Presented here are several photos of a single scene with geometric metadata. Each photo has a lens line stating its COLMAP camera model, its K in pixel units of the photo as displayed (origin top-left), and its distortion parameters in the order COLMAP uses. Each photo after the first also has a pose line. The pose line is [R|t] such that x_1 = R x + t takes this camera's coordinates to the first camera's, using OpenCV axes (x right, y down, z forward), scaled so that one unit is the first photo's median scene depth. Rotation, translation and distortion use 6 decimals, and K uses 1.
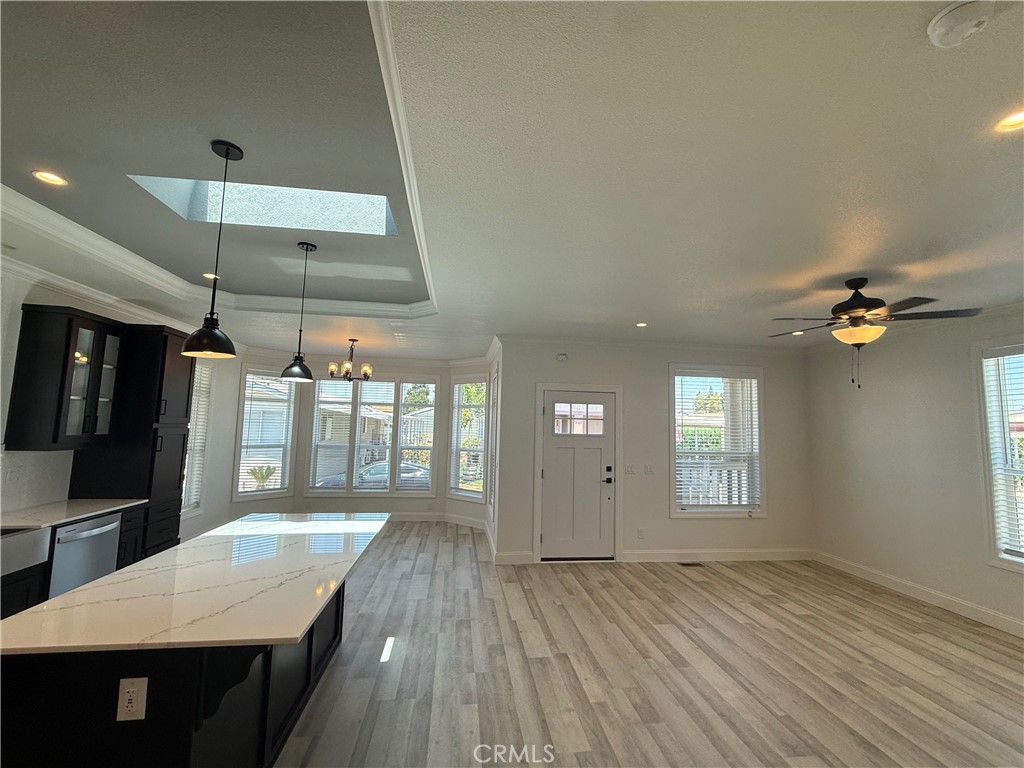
lens RADIAL K [[446.4, 0, 515.5], [0, 446.4, 381.1], [0, 0, 1]] dist [-0.000443, 0.000144]
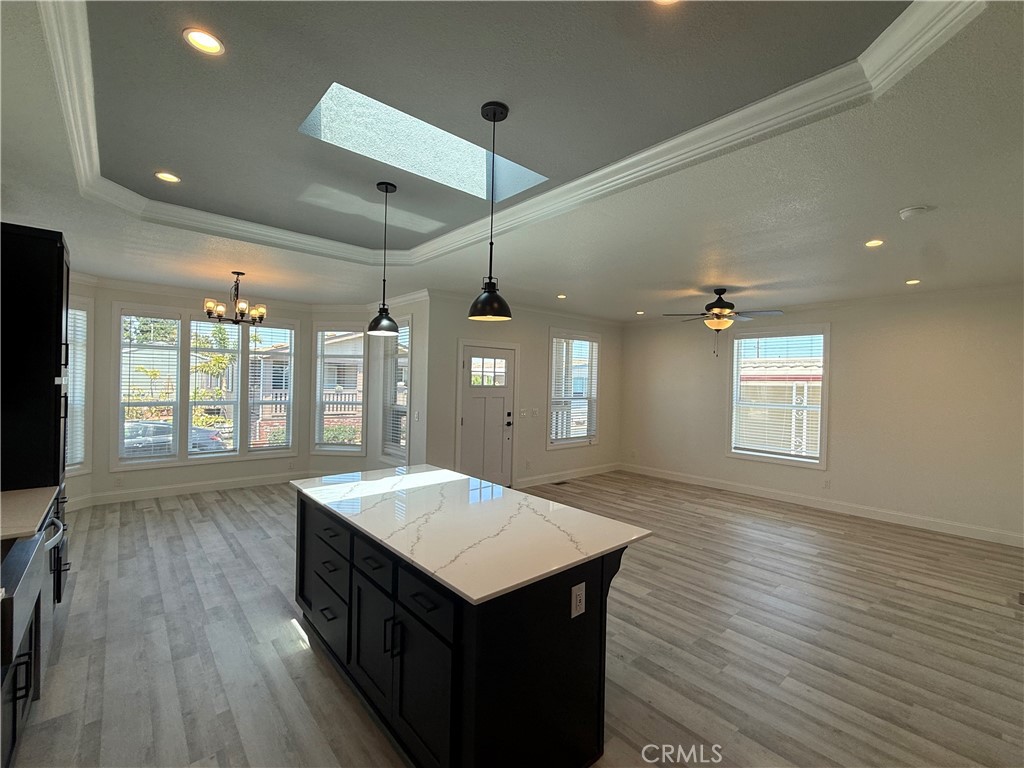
lens RADIAL K [[446.4, 0, 515.9], [0, 446.4, 380.8], [0, 0, 1]] dist [-0.000443, 0.000144]
pose [[0.827515, -0.005499, 0.561417, -0.603021], [-0.058828, 0.993599, 0.096442, -0.008430], [-0.558354, -0.112834, 0.821894, 0.042045]]
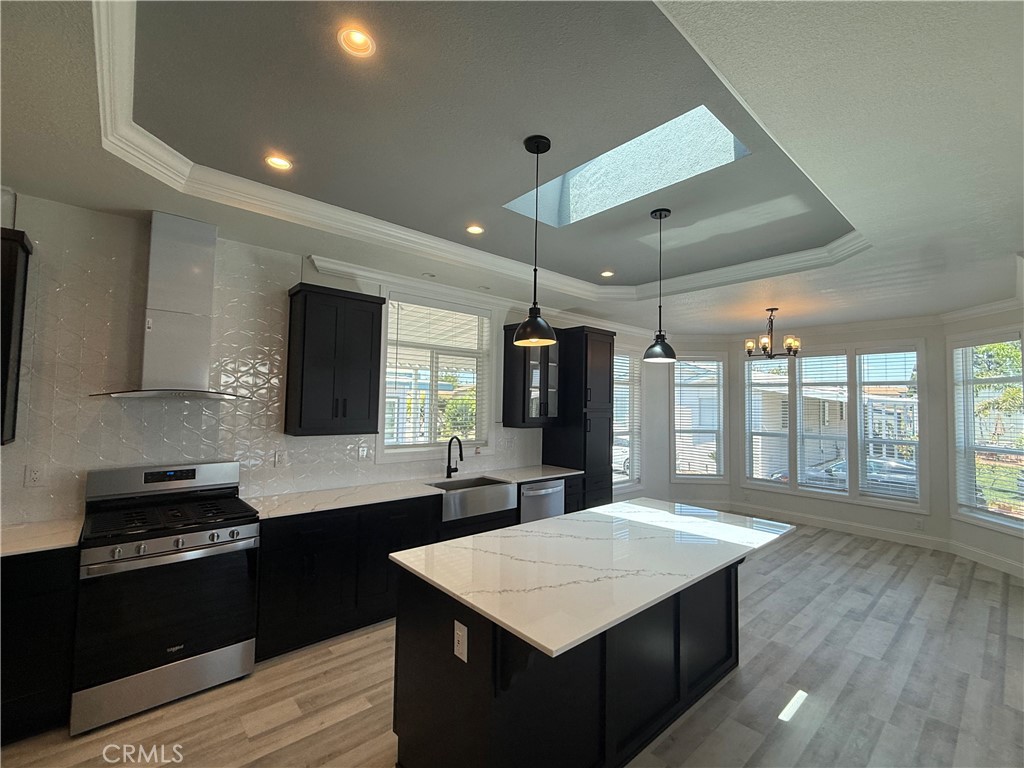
lens RADIAL K [[446.4, 0, 515.5], [0, 446.4, 381.3], [0, 0, 1]] dist [-0.000443, 0.000144]
pose [[0.562635, -0.054004, -0.824940, 0.078589], [0.079860, 0.996748, -0.010784, 0.020291], [0.822839, -0.059812, 0.565118, 0.174945]]
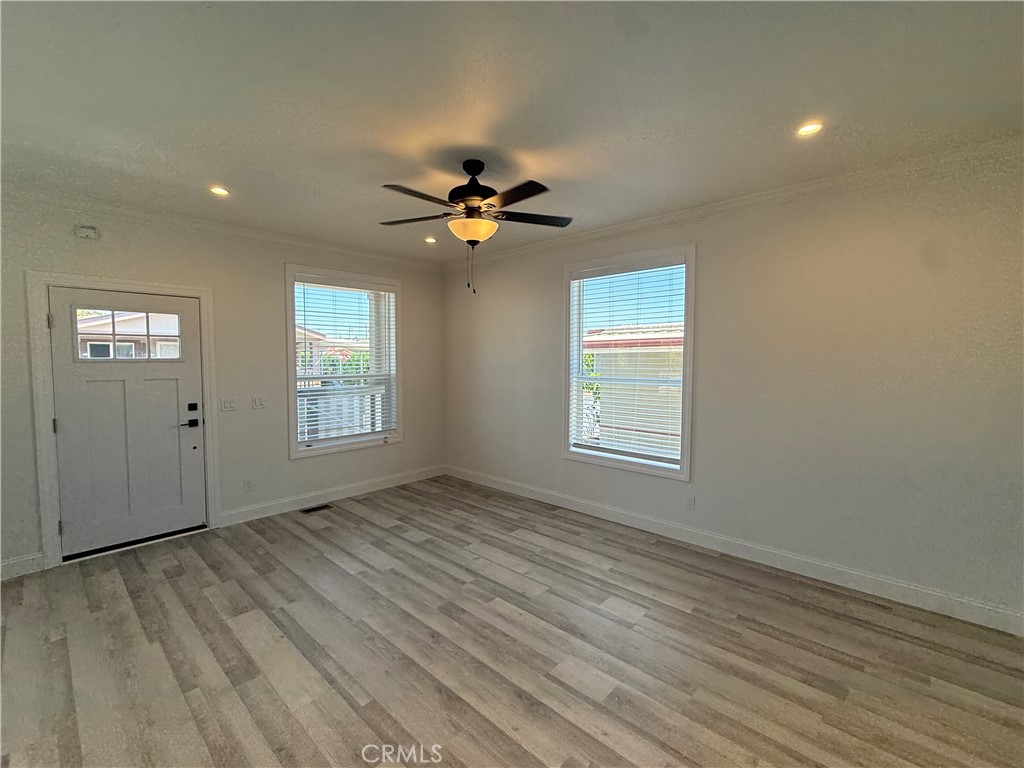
lens RADIAL K [[446.4, 0, 515.1], [0, 446.4, 381.8], [0, 0, 1]] dist [-0.000443, 0.000144]
pose [[0.768822, -0.058888, 0.636746, 0.212988], [-0.045372, 0.988217, 0.146177, 0.043550], [-0.637852, -0.141275, 0.757091, 0.206515]]
